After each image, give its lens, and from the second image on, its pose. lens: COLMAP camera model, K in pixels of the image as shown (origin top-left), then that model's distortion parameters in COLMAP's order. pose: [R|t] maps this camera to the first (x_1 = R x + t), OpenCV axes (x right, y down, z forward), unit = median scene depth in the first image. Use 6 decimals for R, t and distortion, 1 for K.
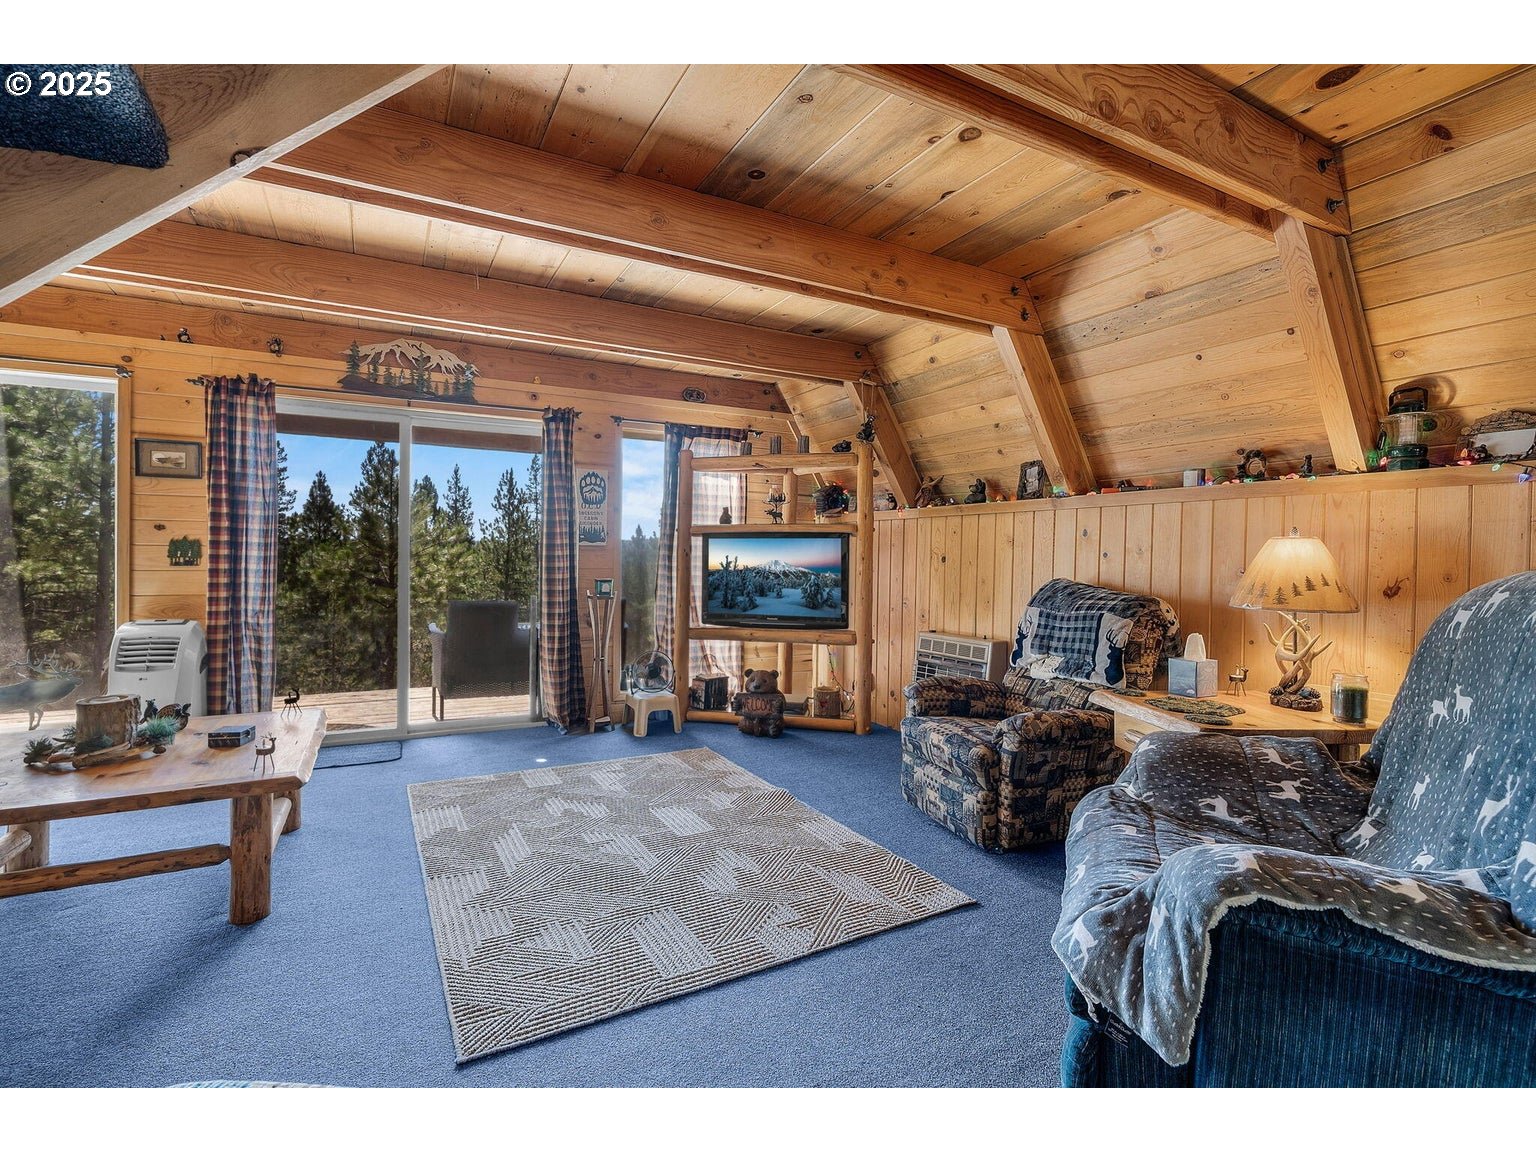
lens RADIAL K [[710.2, 0, 761.3], [0, 710.2, 559.2], [0, 0, 1]] dist [-0.002153, 0.000339]
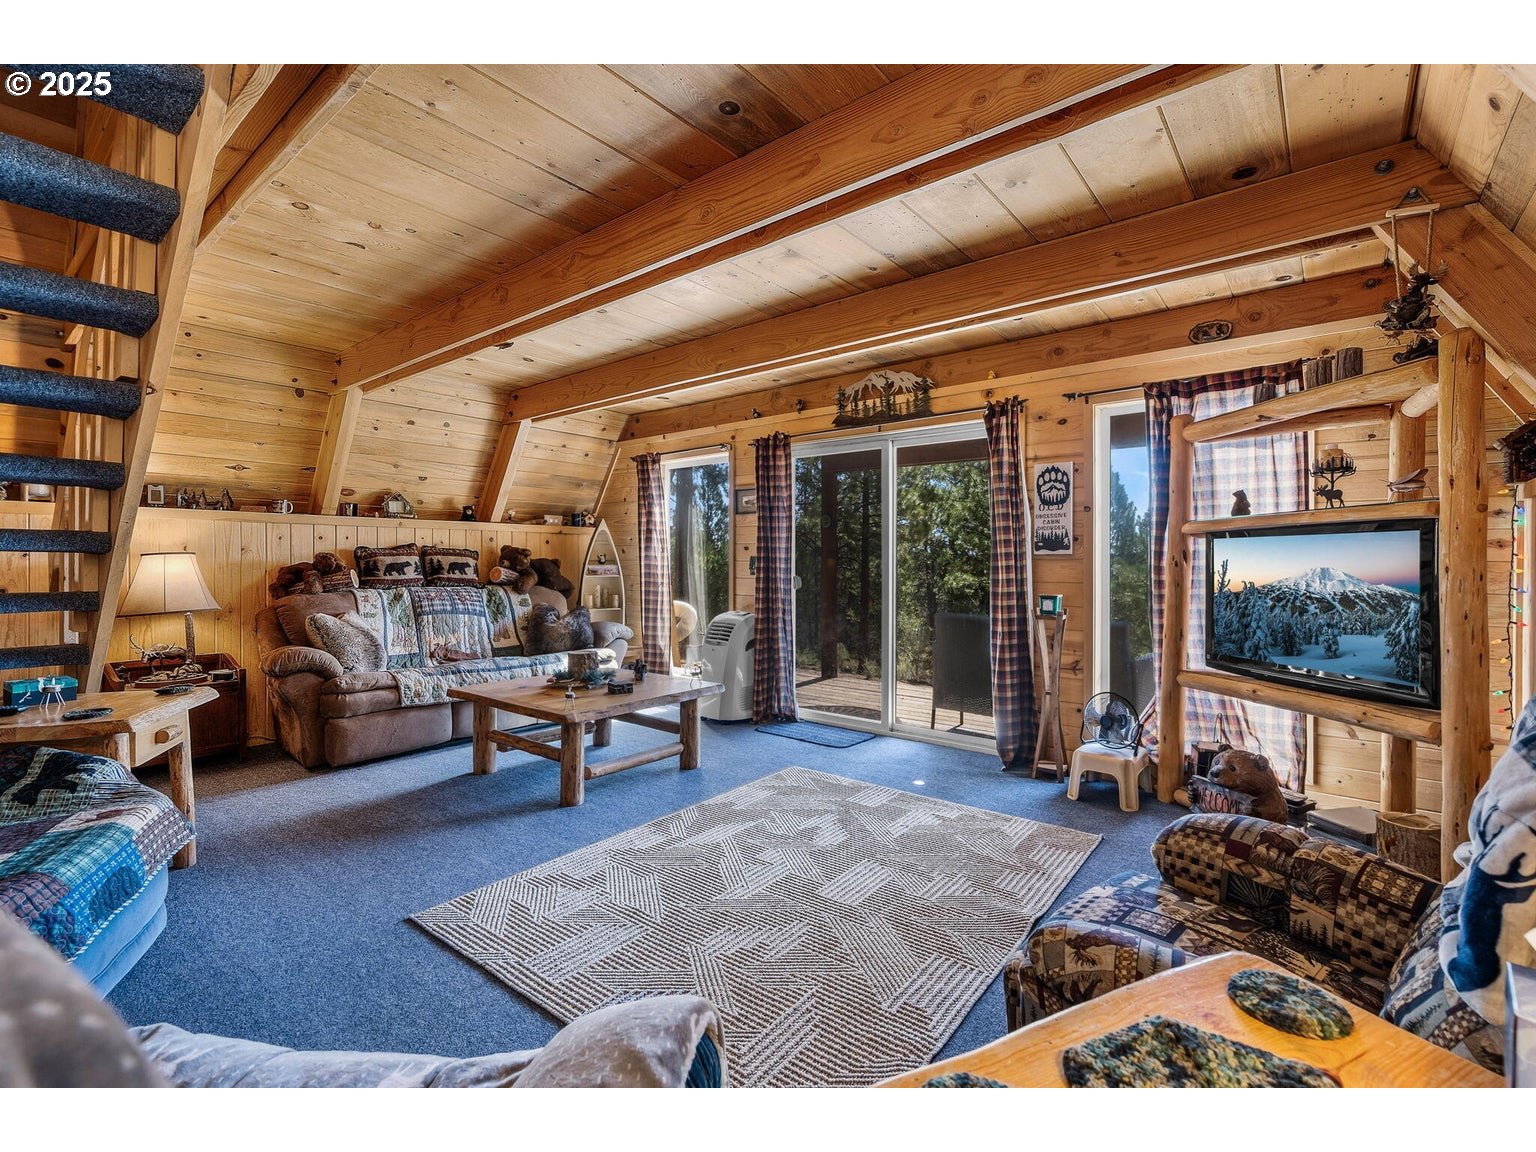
lens RADIAL K [[703.1, 0, 762.0], [0, 703.1, 566.0], [0, 0, 1]] dist [-0.002248, 0.000612]
pose [[0.385754, -0.005601, -0.922585, 0.443766], [-0.002662, 0.999971, -0.007184, 0.001072], [0.922598, 0.005227, 0.385728, 0.418827]]
